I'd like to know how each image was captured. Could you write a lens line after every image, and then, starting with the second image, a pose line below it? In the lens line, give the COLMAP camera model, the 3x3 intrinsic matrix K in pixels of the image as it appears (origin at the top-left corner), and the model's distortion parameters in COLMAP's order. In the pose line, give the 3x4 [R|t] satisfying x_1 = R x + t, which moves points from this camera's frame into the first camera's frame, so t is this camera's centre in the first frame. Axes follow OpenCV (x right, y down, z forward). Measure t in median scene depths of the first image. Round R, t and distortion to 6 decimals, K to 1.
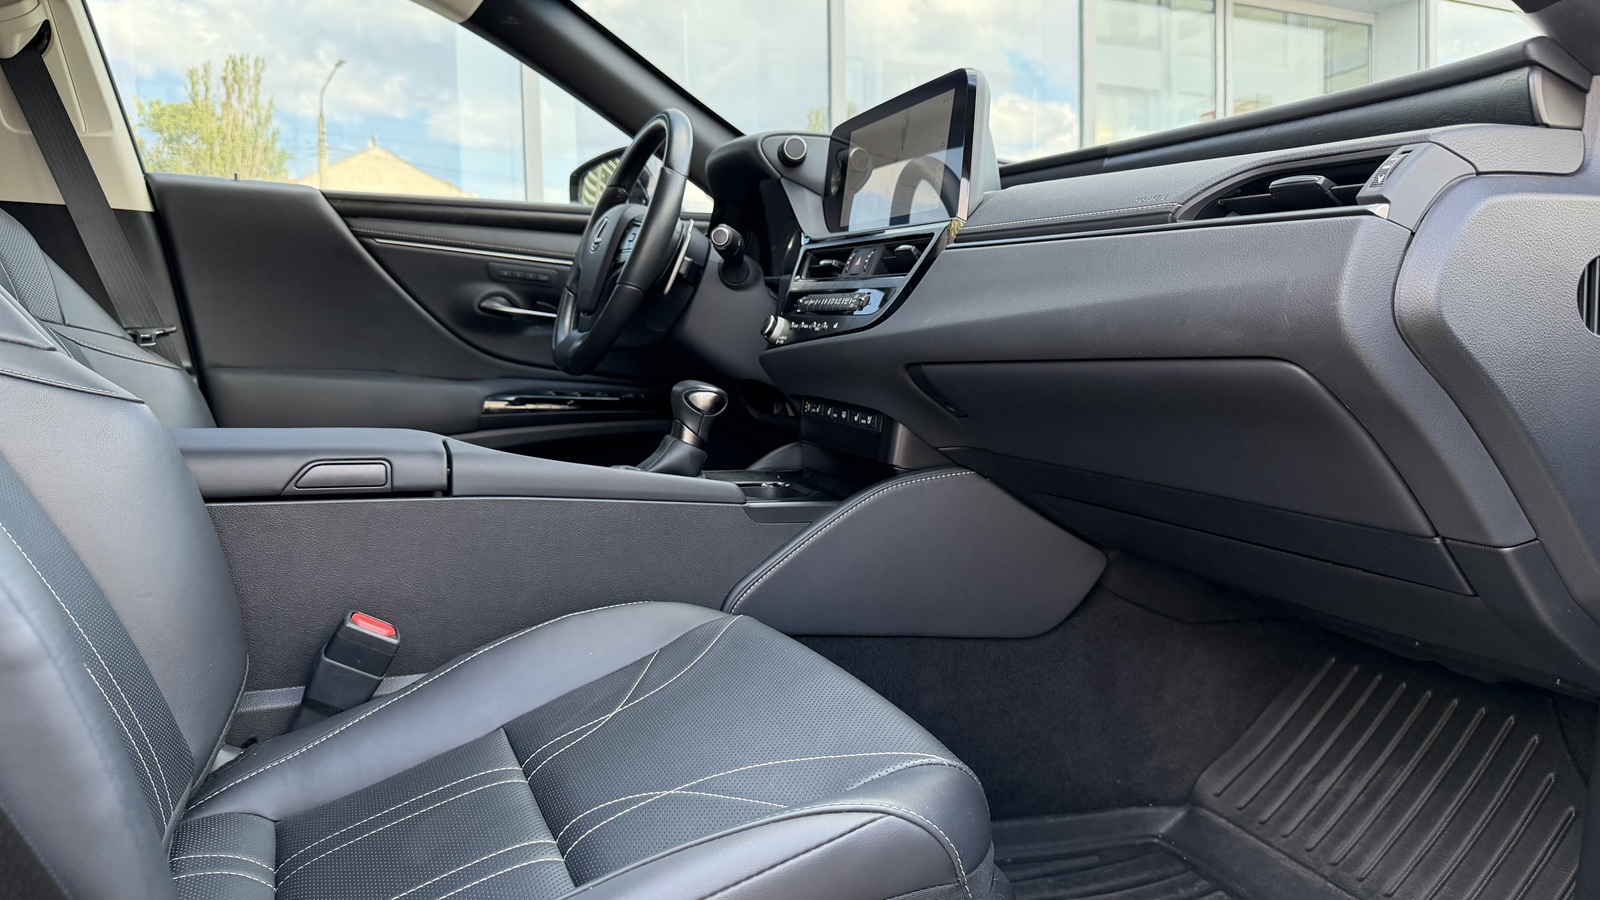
lens RADIAL K [[1116.6, 0, 806.2], [0, 1116.6, 445.5], [0, 0, 1]] dist [0.080144, -0.097726]
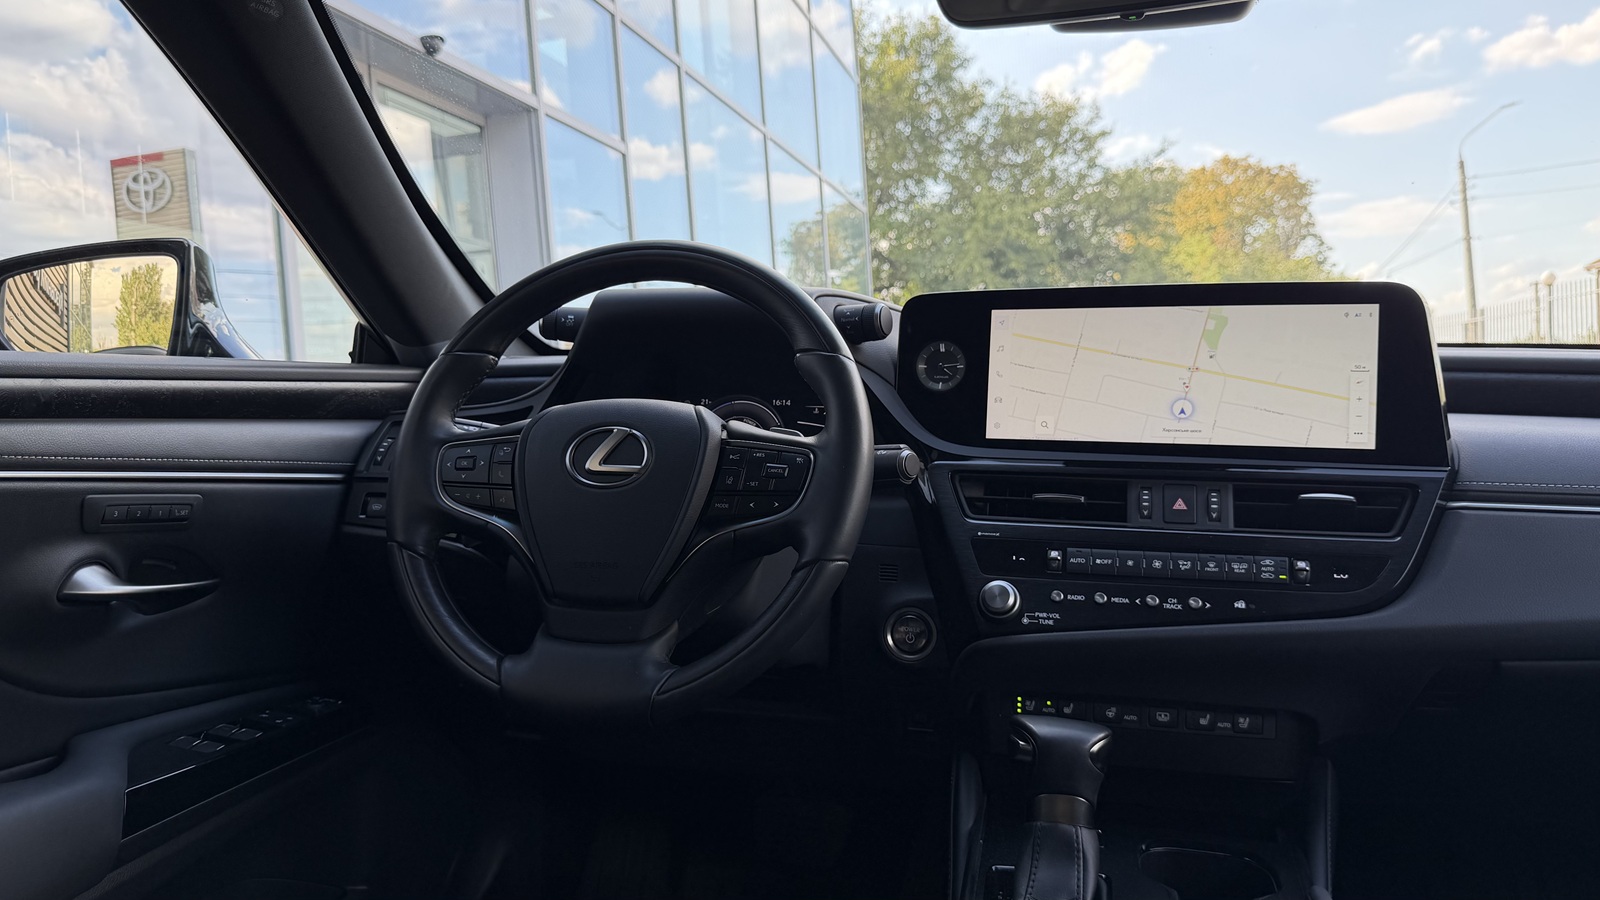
lens RADIAL K [[1120.5, 0, 805.4], [0, 1120.5, 450.1], [0, 0, 1]] dist [0.179810, -0.395422]
pose [[0.611884, -0.063275, 0.788413, -0.667714], [0.104210, 0.994555, -0.001058, -0.219416], [-0.784053, 0.082808, 0.615146, 0.717931]]
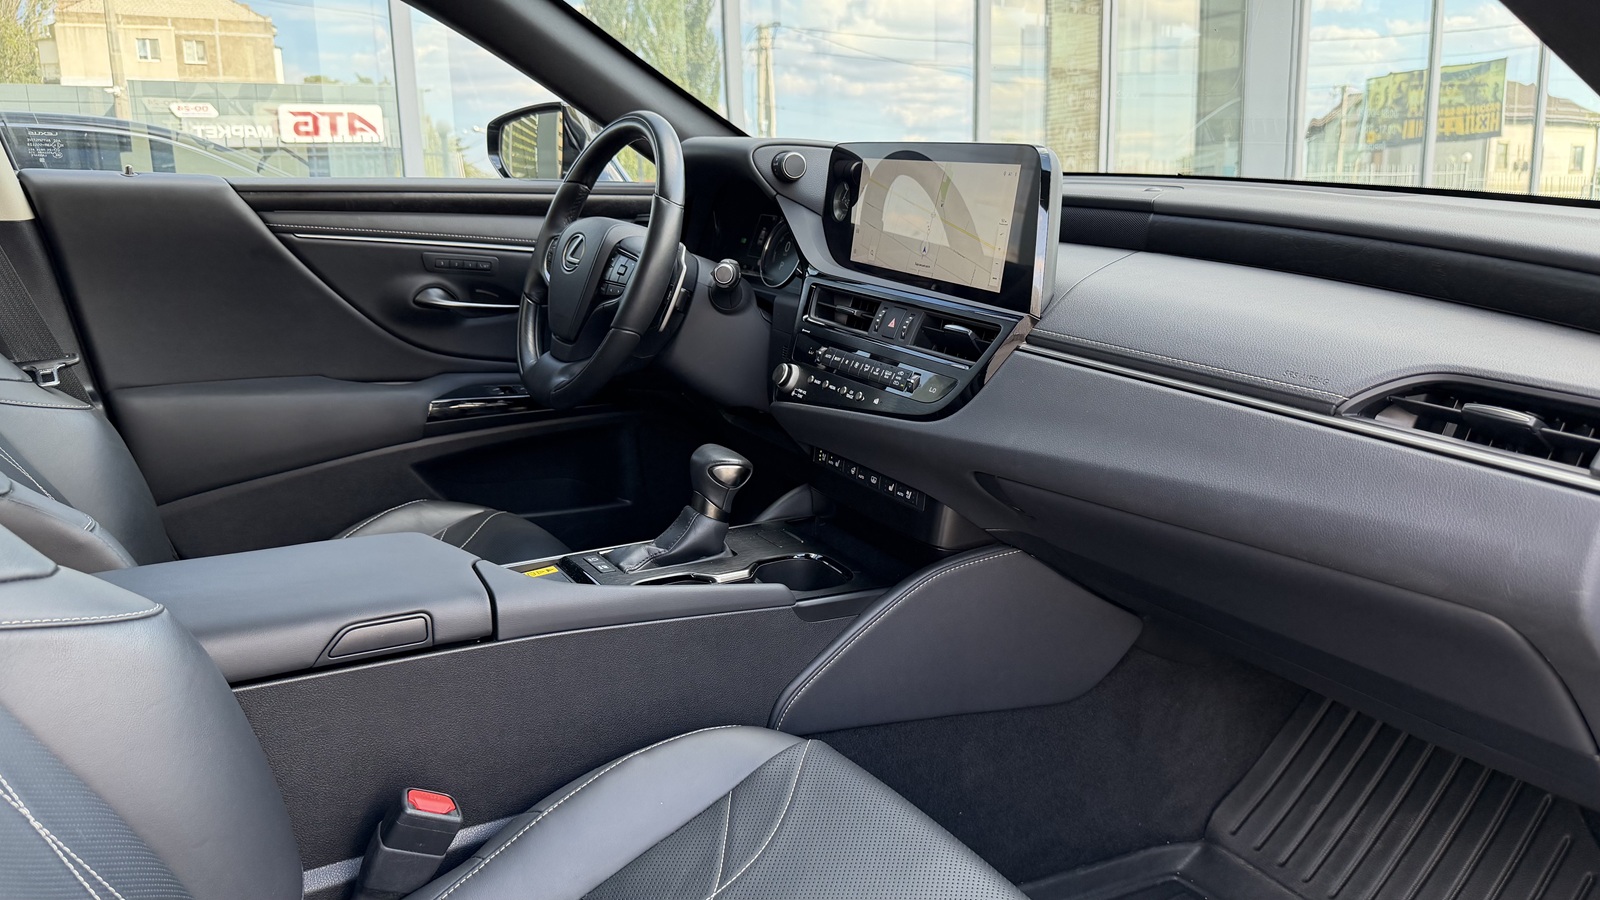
lens RADIAL K [[1116.6, 0, 806.2], [0, 1116.6, 445.5], [0, 0, 1]] dist [0.080144, -0.097726]
pose [[0.991380, -0.031645, 0.127137, -0.143671], [0.014243, 0.990672, 0.135522, -0.186912], [-0.130240, -0.132543, 0.982583, 0.075126]]
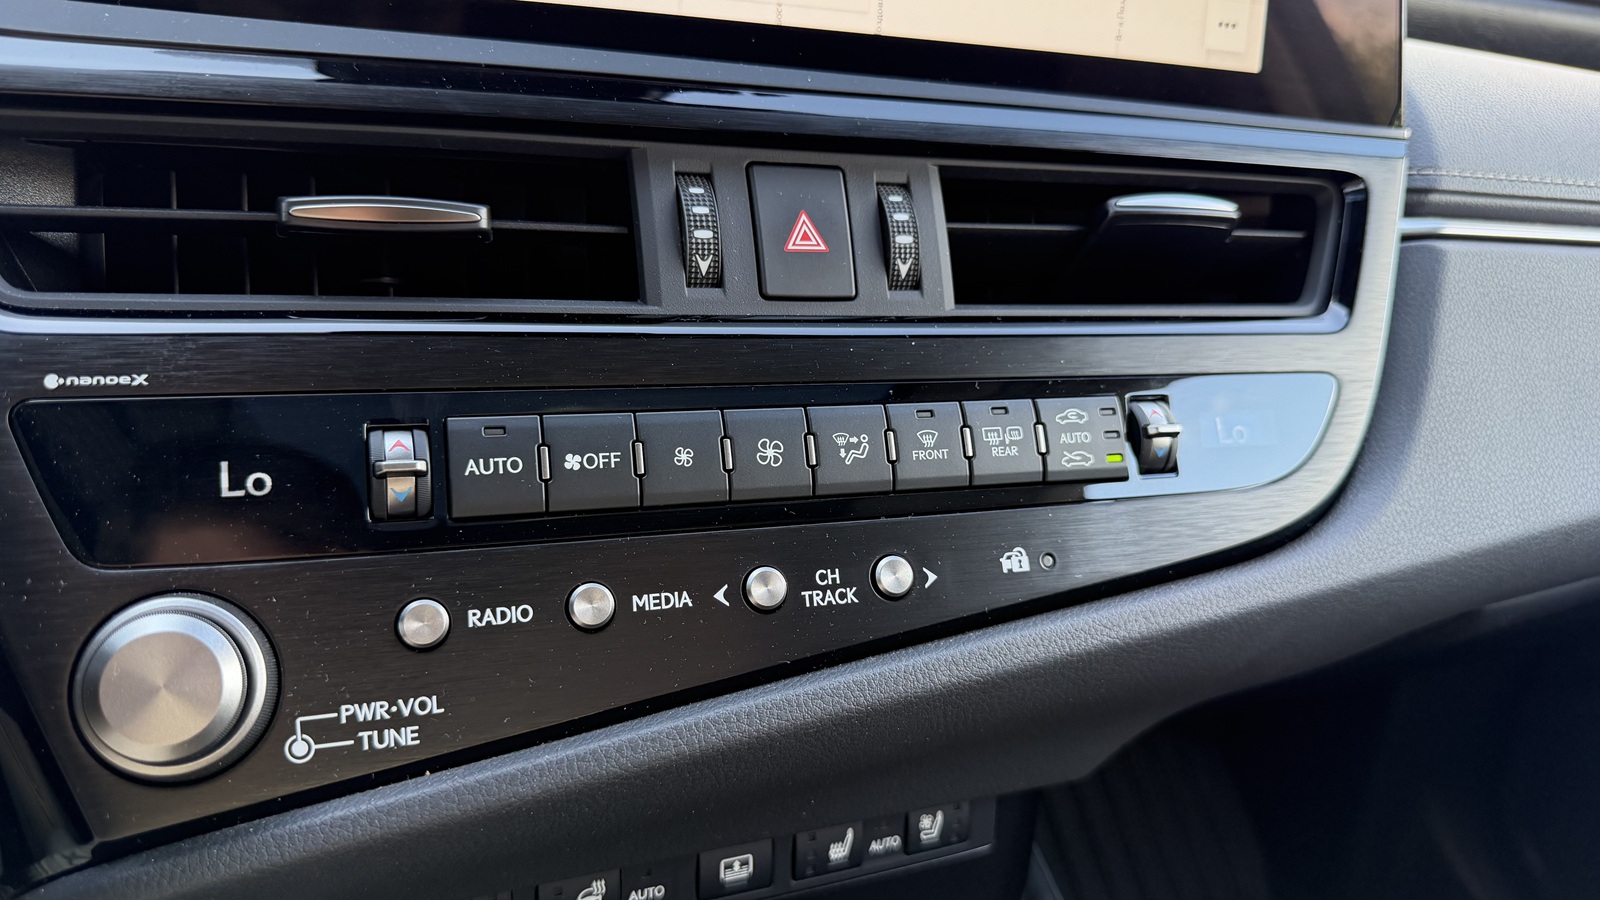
lens RADIAL K [[1168.7, 0, 800.0], [0, 1168.7, 450.0], [0, 0, 1]] dist [0.026989, -0.001404]
pose [[0.020891, -0.313699, 0.949293, -0.177968], [0.053207, 0.948503, 0.312267, -0.191629], [-0.998365, 0.043986, 0.036506, 0.973665]]
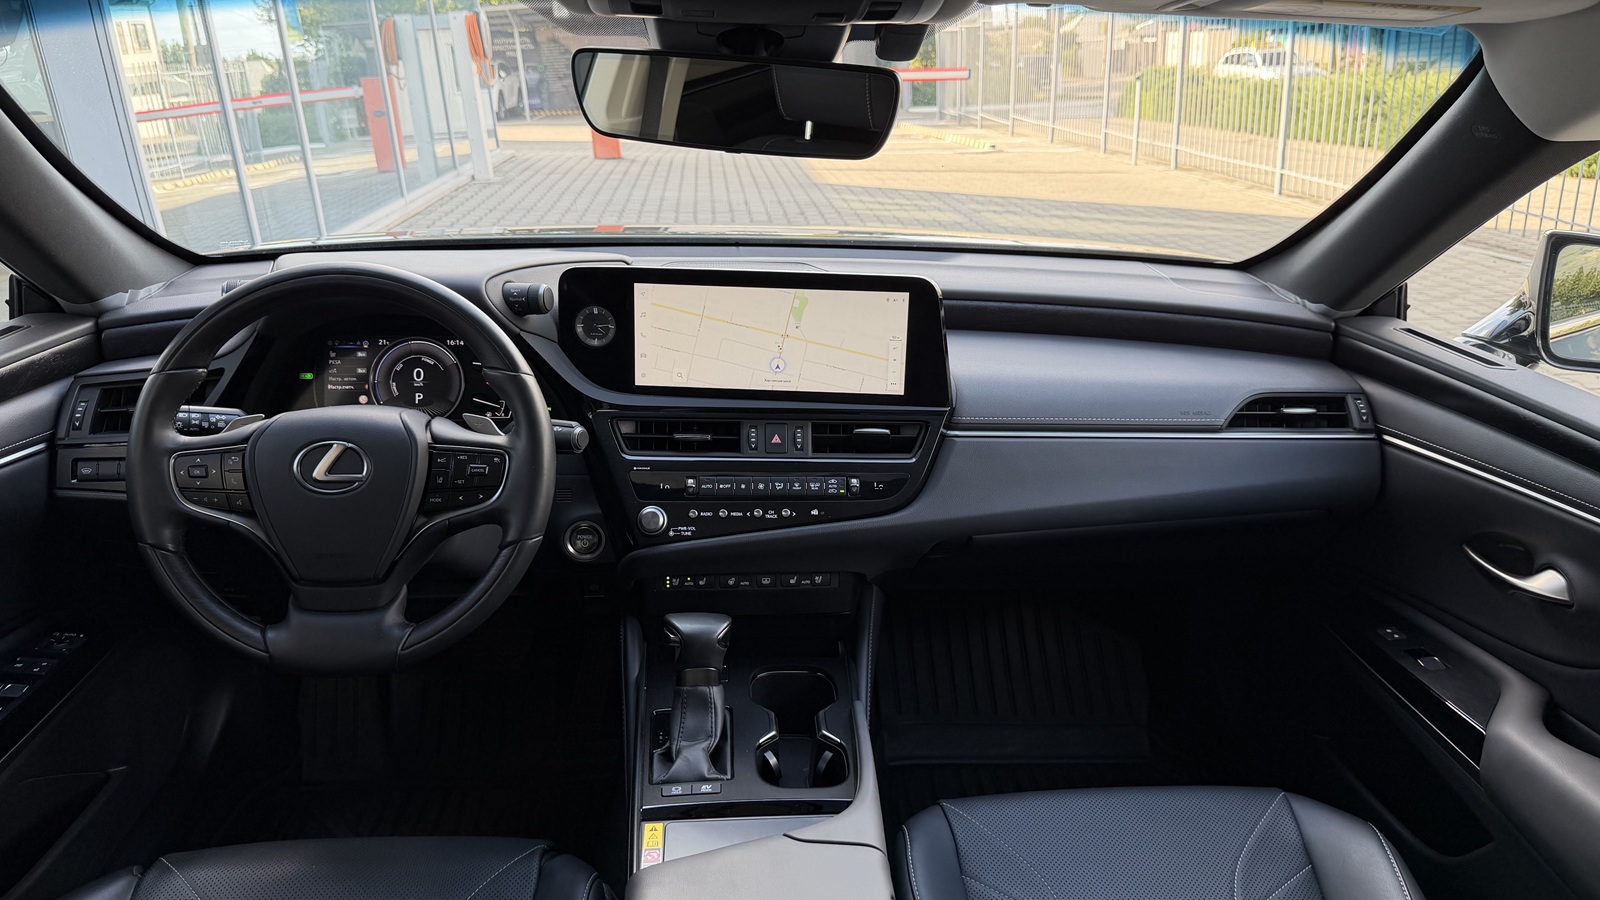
lens RADIAL K [[1116.6, 0, 806.2], [0, 1116.6, 445.5], [0, 0, 1]] dist [0.080144, -0.097726]
pose [[0.331848, -0.325687, 0.885327, -0.822124], [0.104577, 0.945427, 0.308597, -0.457912], [-0.937518, -0.009823, 0.347798, 0.610326]]
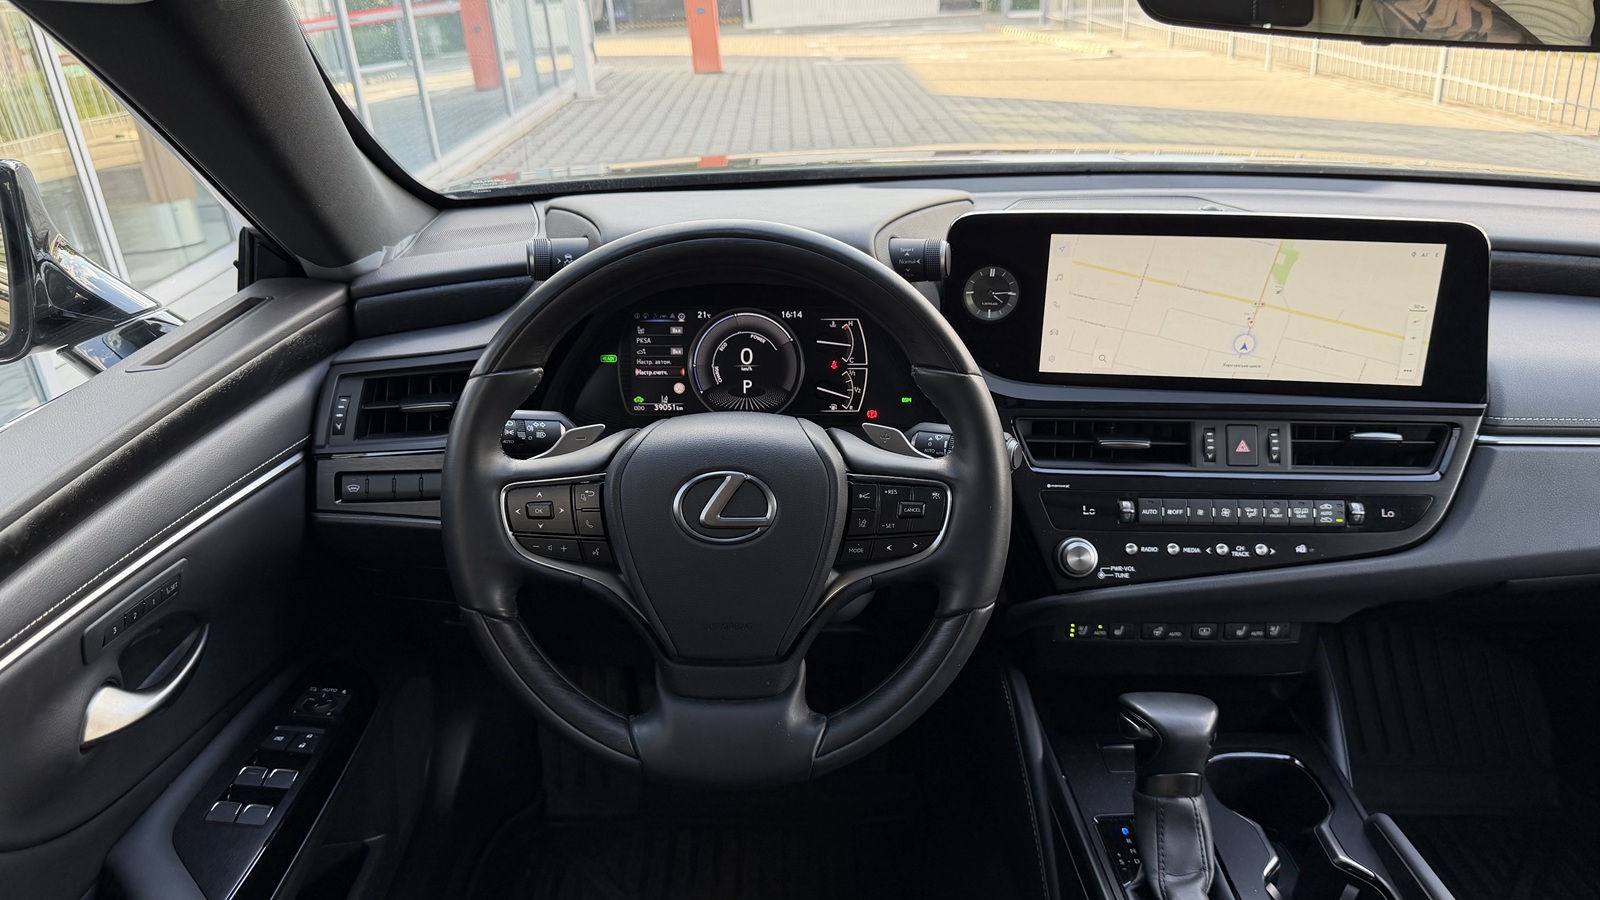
lens RADIAL K [[1120.5, 0, 805.4], [0, 1120.5, 450.1], [0, 0, 1]] dist [0.179810, -0.395422]
pose [[0.391381, -0.385595, 0.835546, -0.681086], [0.122770, 0.921739, 0.367865, -0.464828], [-0.912003, -0.041395, 0.408090, 0.935877]]
